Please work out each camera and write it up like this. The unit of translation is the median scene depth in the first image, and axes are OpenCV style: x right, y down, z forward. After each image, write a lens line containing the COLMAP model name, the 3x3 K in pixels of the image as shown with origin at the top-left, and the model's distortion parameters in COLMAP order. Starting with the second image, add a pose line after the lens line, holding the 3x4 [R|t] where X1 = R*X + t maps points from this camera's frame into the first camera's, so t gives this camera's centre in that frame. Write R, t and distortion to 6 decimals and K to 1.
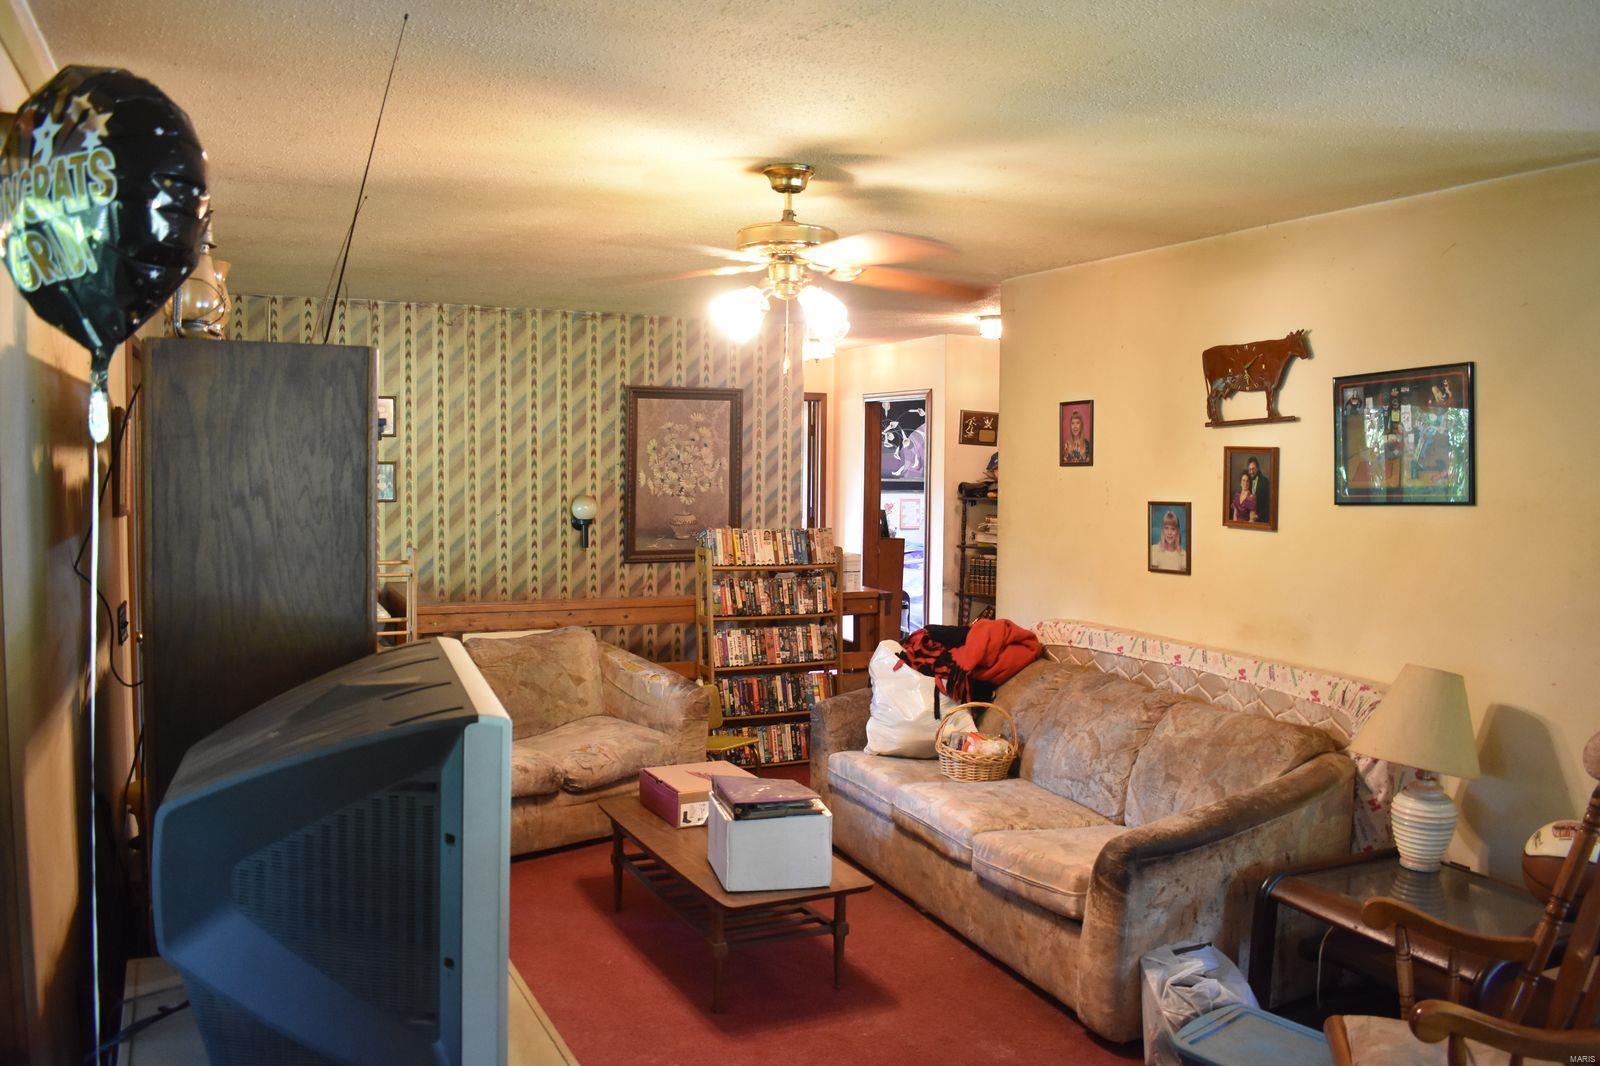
lens RADIAL K [[1238.7, 0, 801.9], [0, 1238.7, 529.1], [0, 0, 1]] dist [-0.097936, 0.010779]
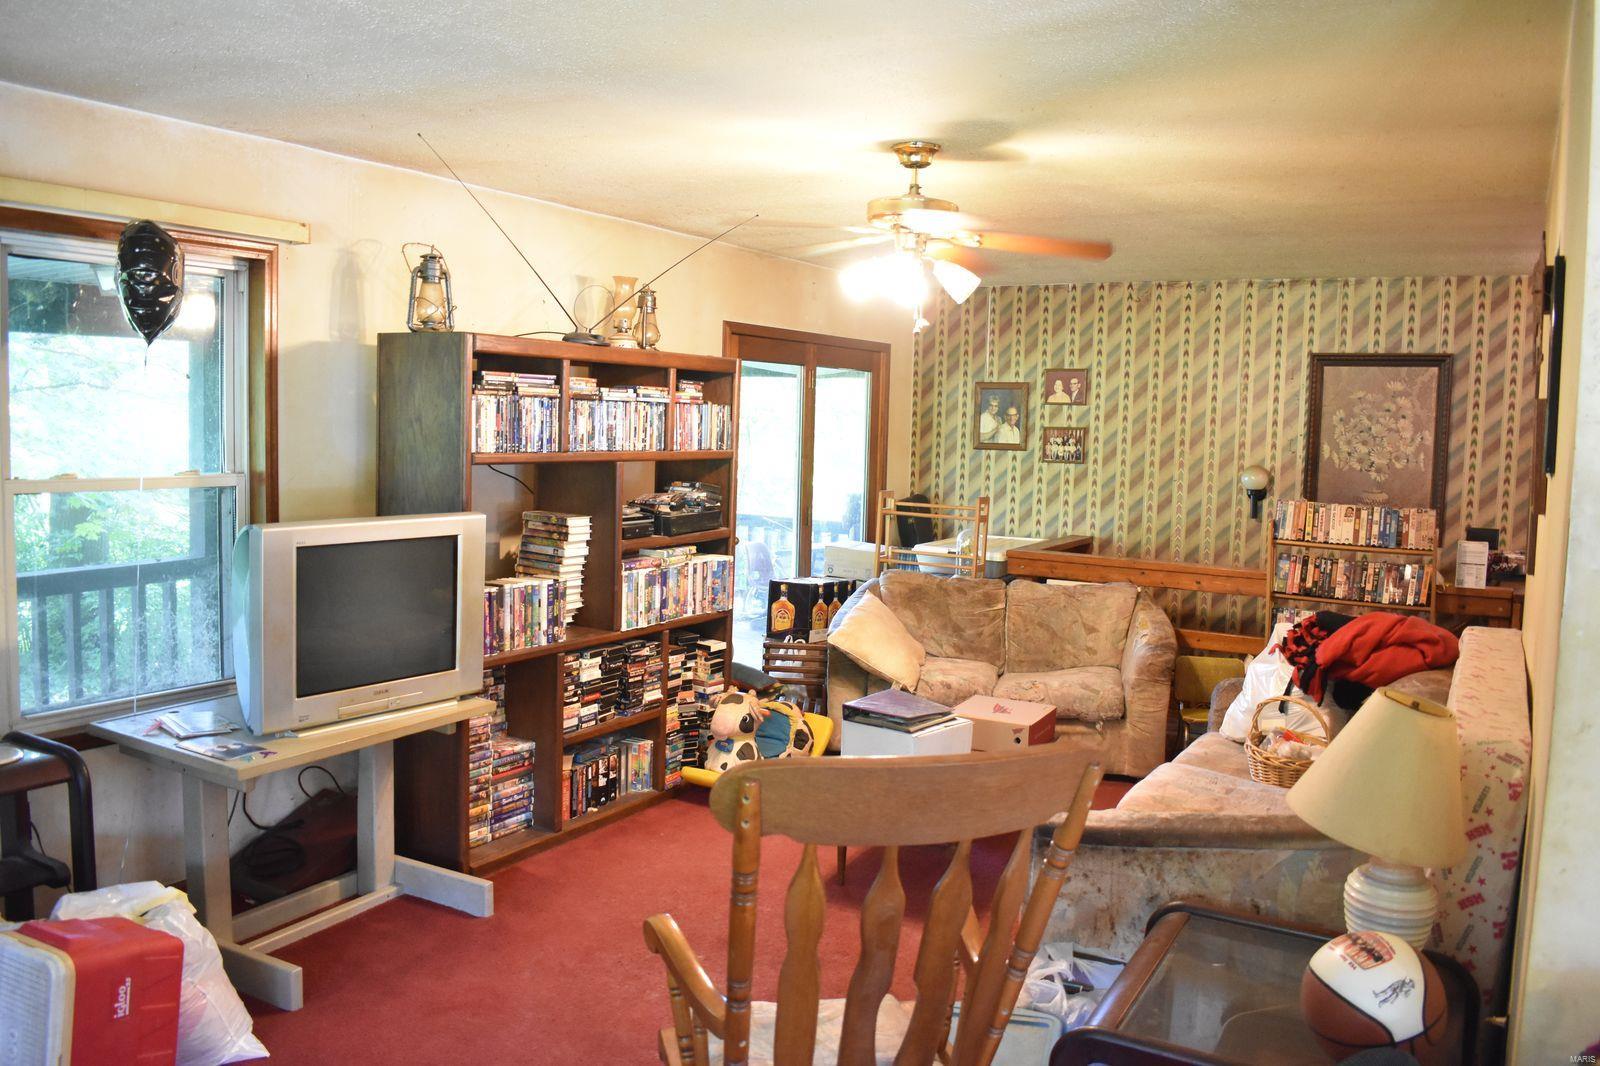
lens RADIAL K [[1238.7, 0, 801.9], [0, 1238.7, 529.1], [0, 0, 1]] dist [-0.097936, 0.010779]
pose [[0.571645, 0.074411, -0.817120, 0.426628], [-0.065887, 0.996826, 0.044683, 0.003738], [0.817851, 0.028295, 0.574733, 0.143496]]
